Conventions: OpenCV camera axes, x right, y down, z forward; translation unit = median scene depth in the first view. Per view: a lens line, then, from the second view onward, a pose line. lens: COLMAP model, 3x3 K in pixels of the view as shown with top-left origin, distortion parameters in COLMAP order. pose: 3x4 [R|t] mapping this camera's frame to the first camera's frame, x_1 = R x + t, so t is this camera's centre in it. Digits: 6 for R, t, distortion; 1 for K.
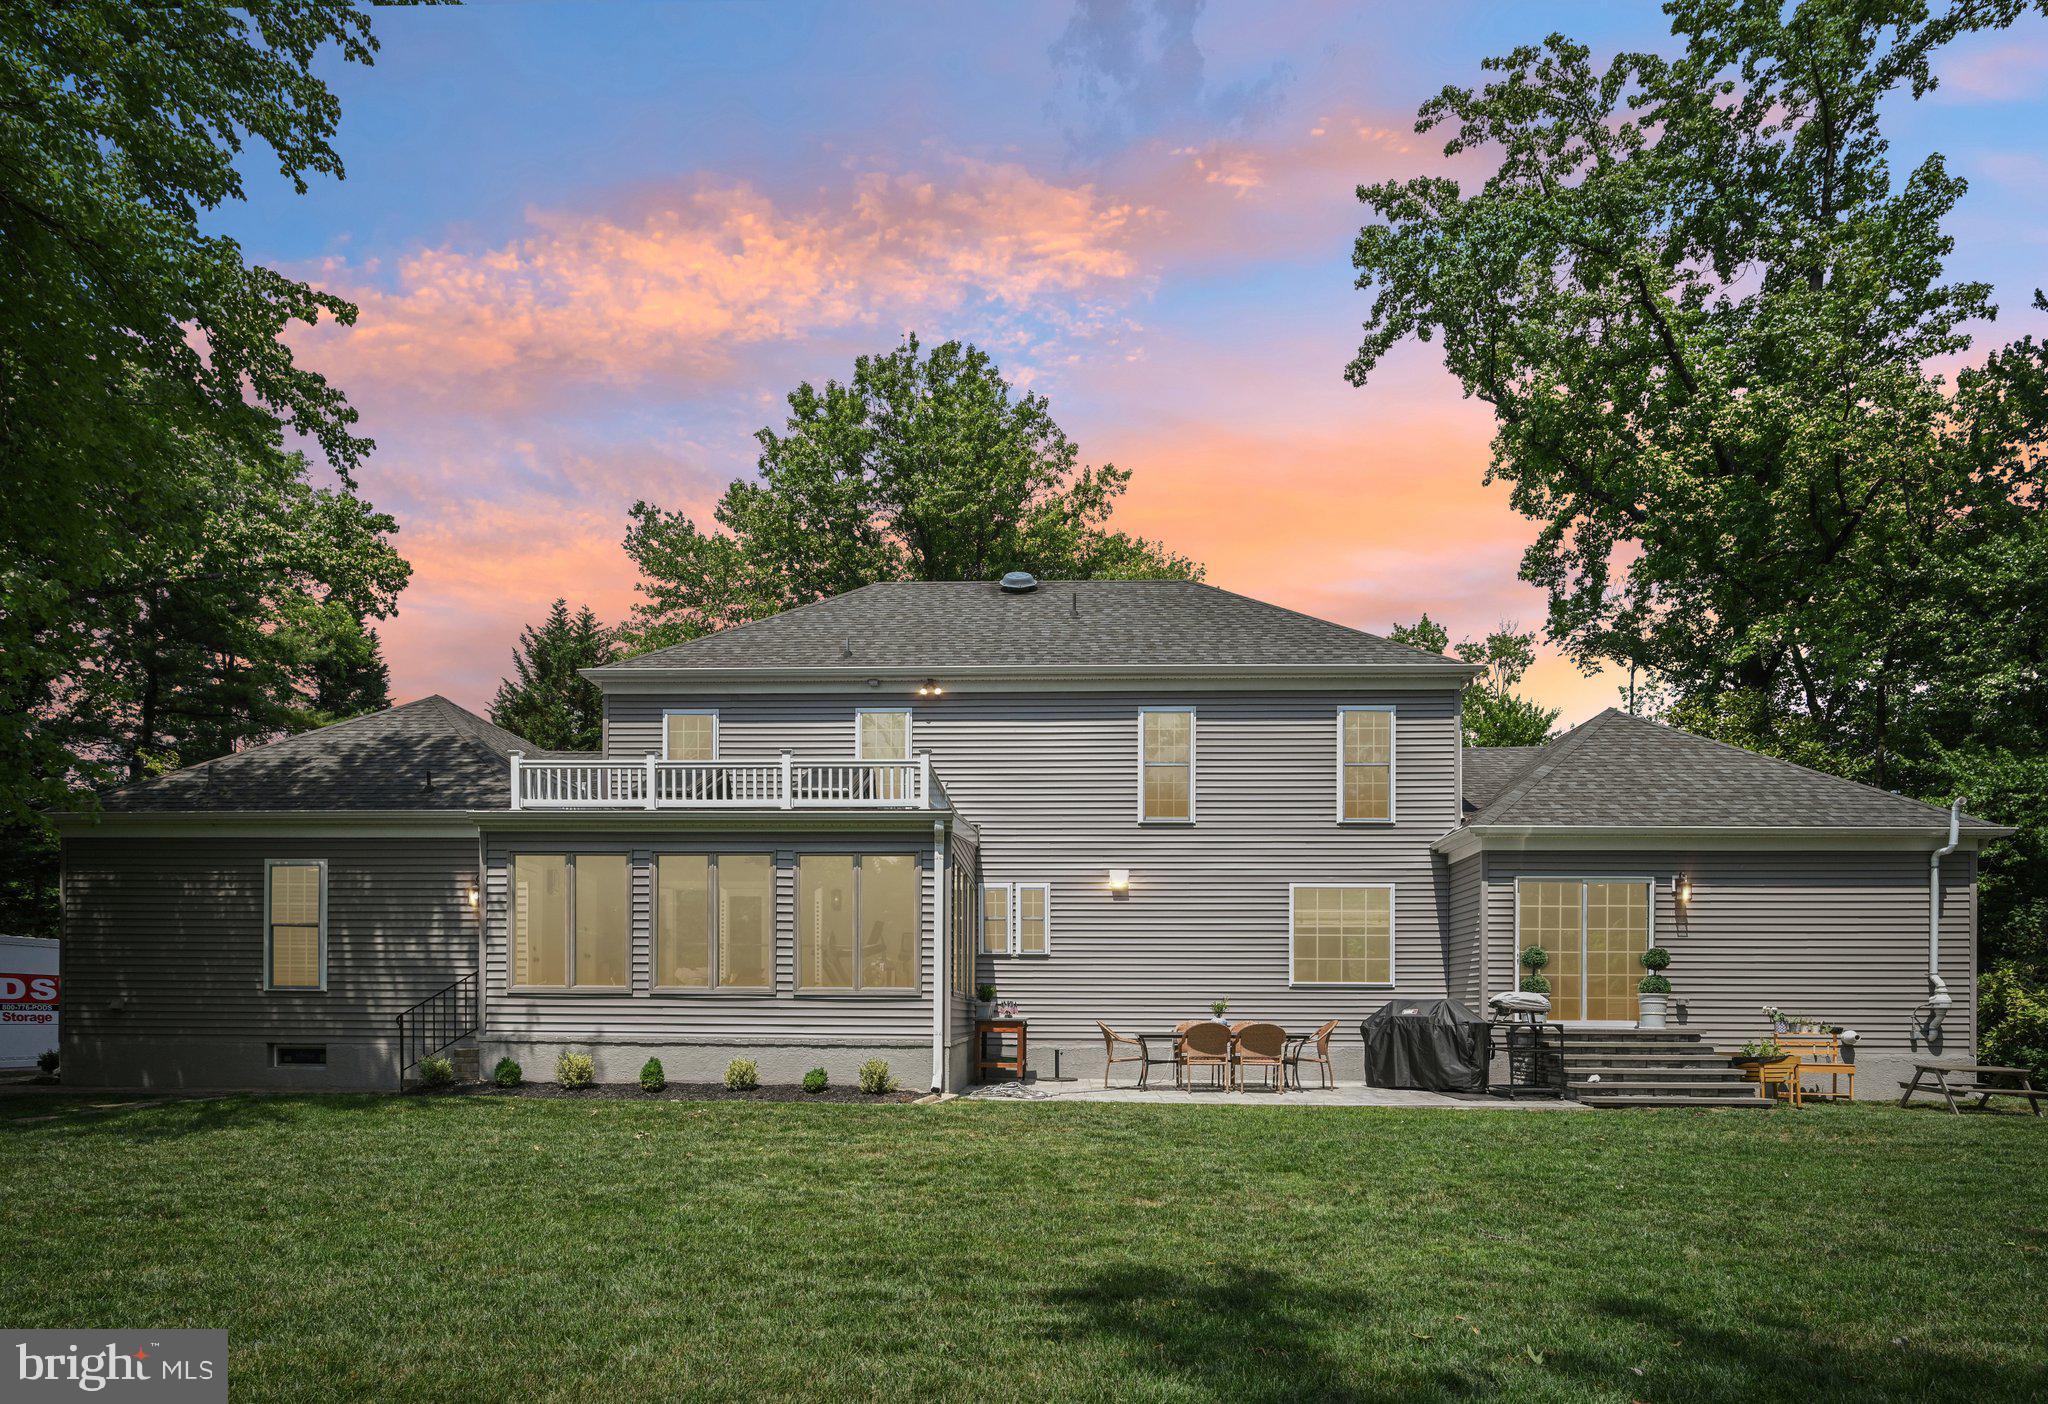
lens RADIAL K [[1027.4, 0, 1024.3], [0, 1027.4, 849.0], [0, 0, 1]] dist [0.001672, -0.010519]
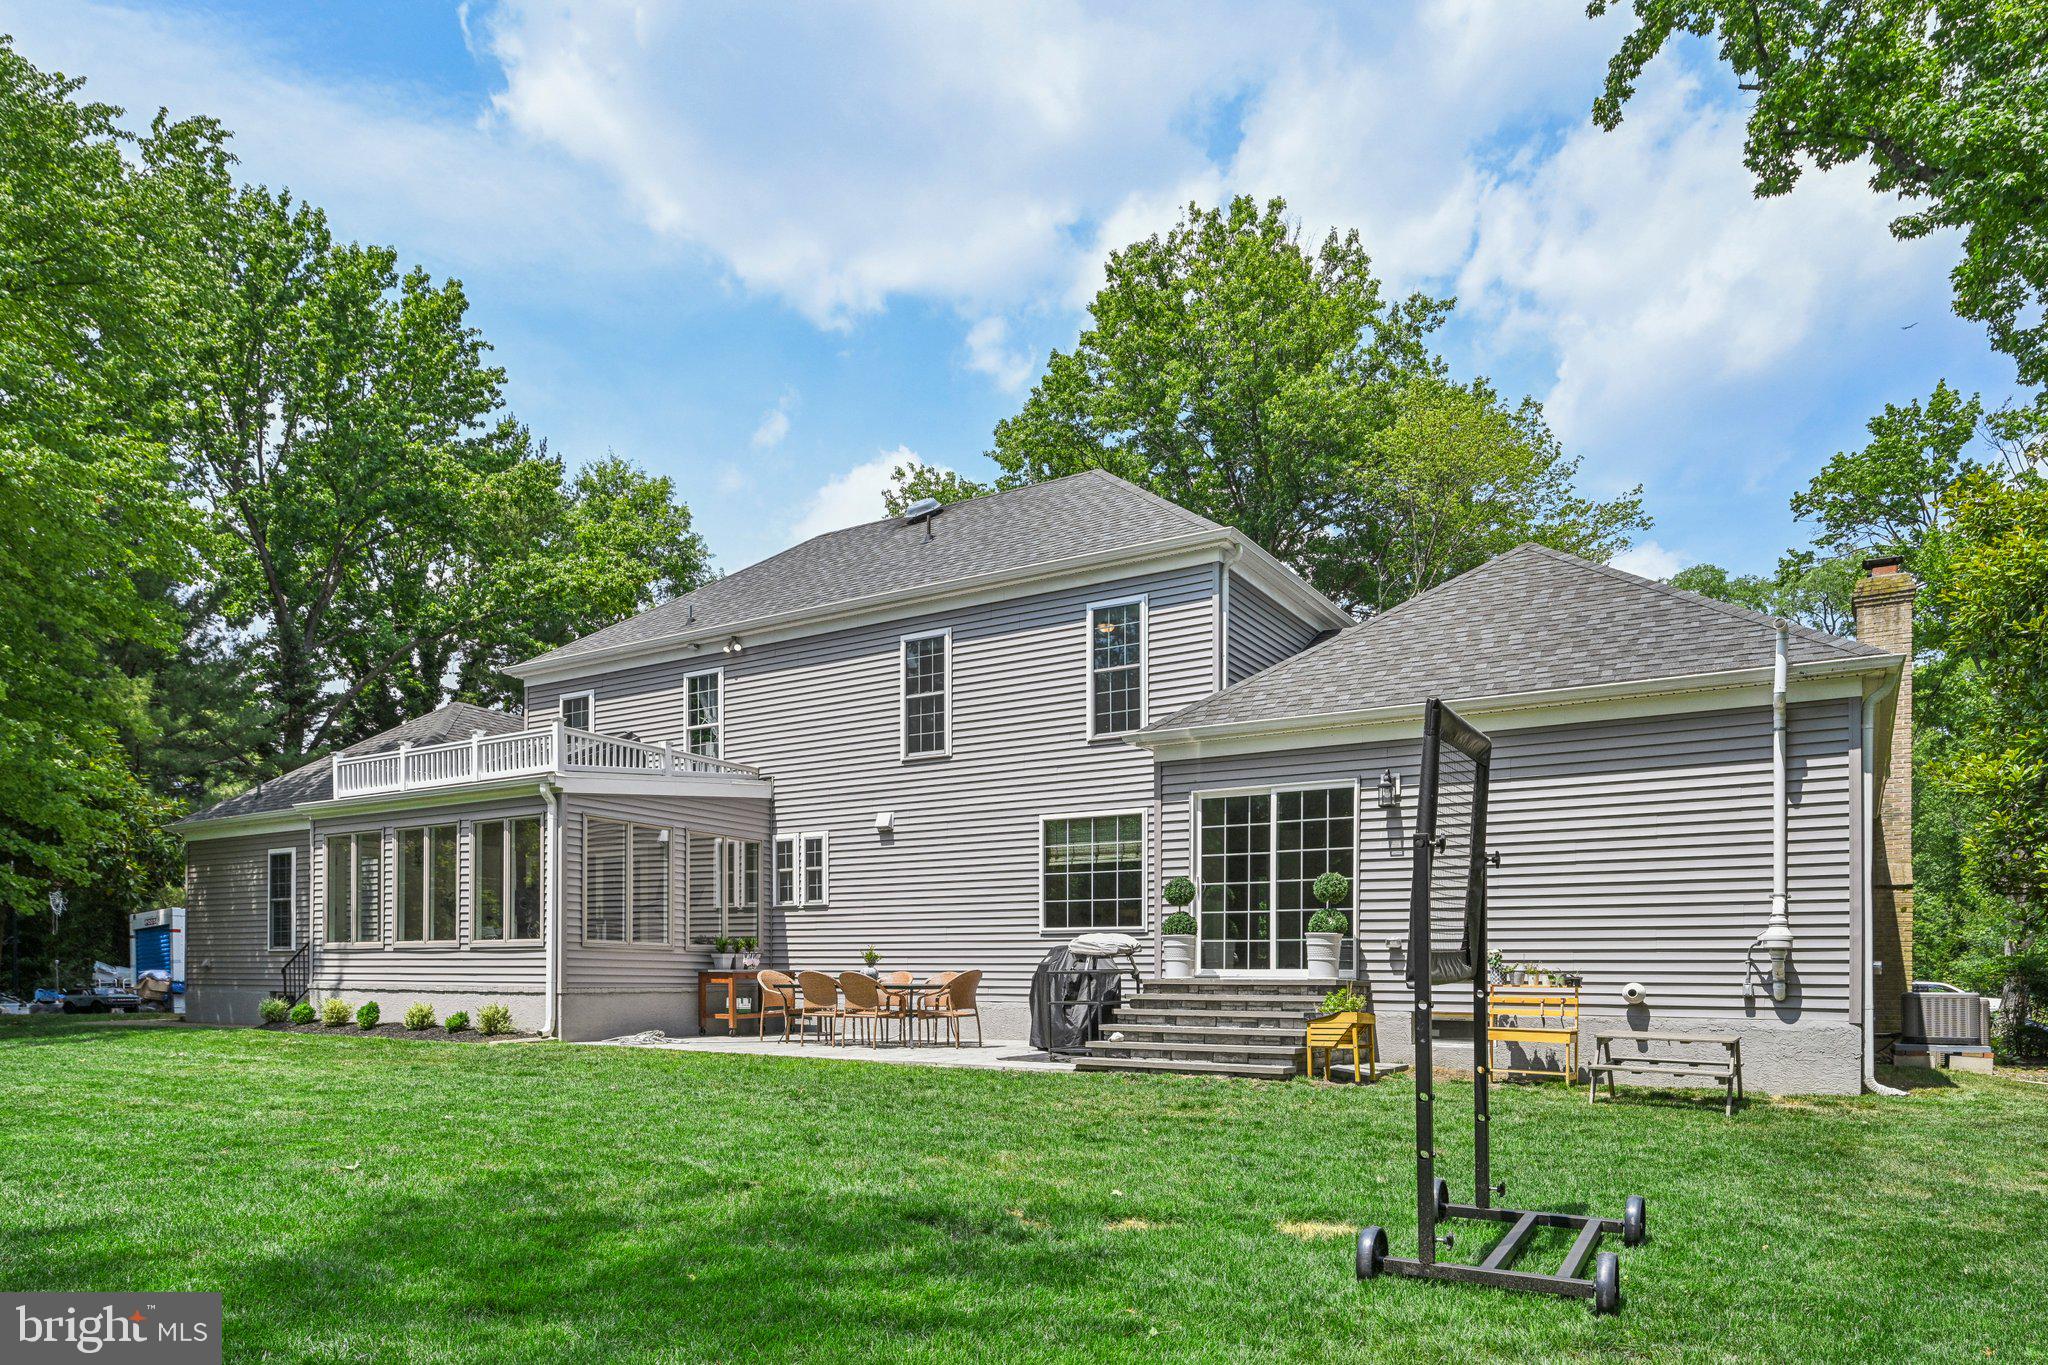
lens RADIAL K [[1195.9, 0, 1030.9], [0, 1195.9, 768.6], [0, 0, 1]] dist [-0.000222, -0.000816]
pose [[0.881502, -0.082100, -0.464989, 0.833602], [0.071804, 0.996623, -0.039846, 0.038590], [0.466689, 0.001737, 0.884420, 0.111628]]
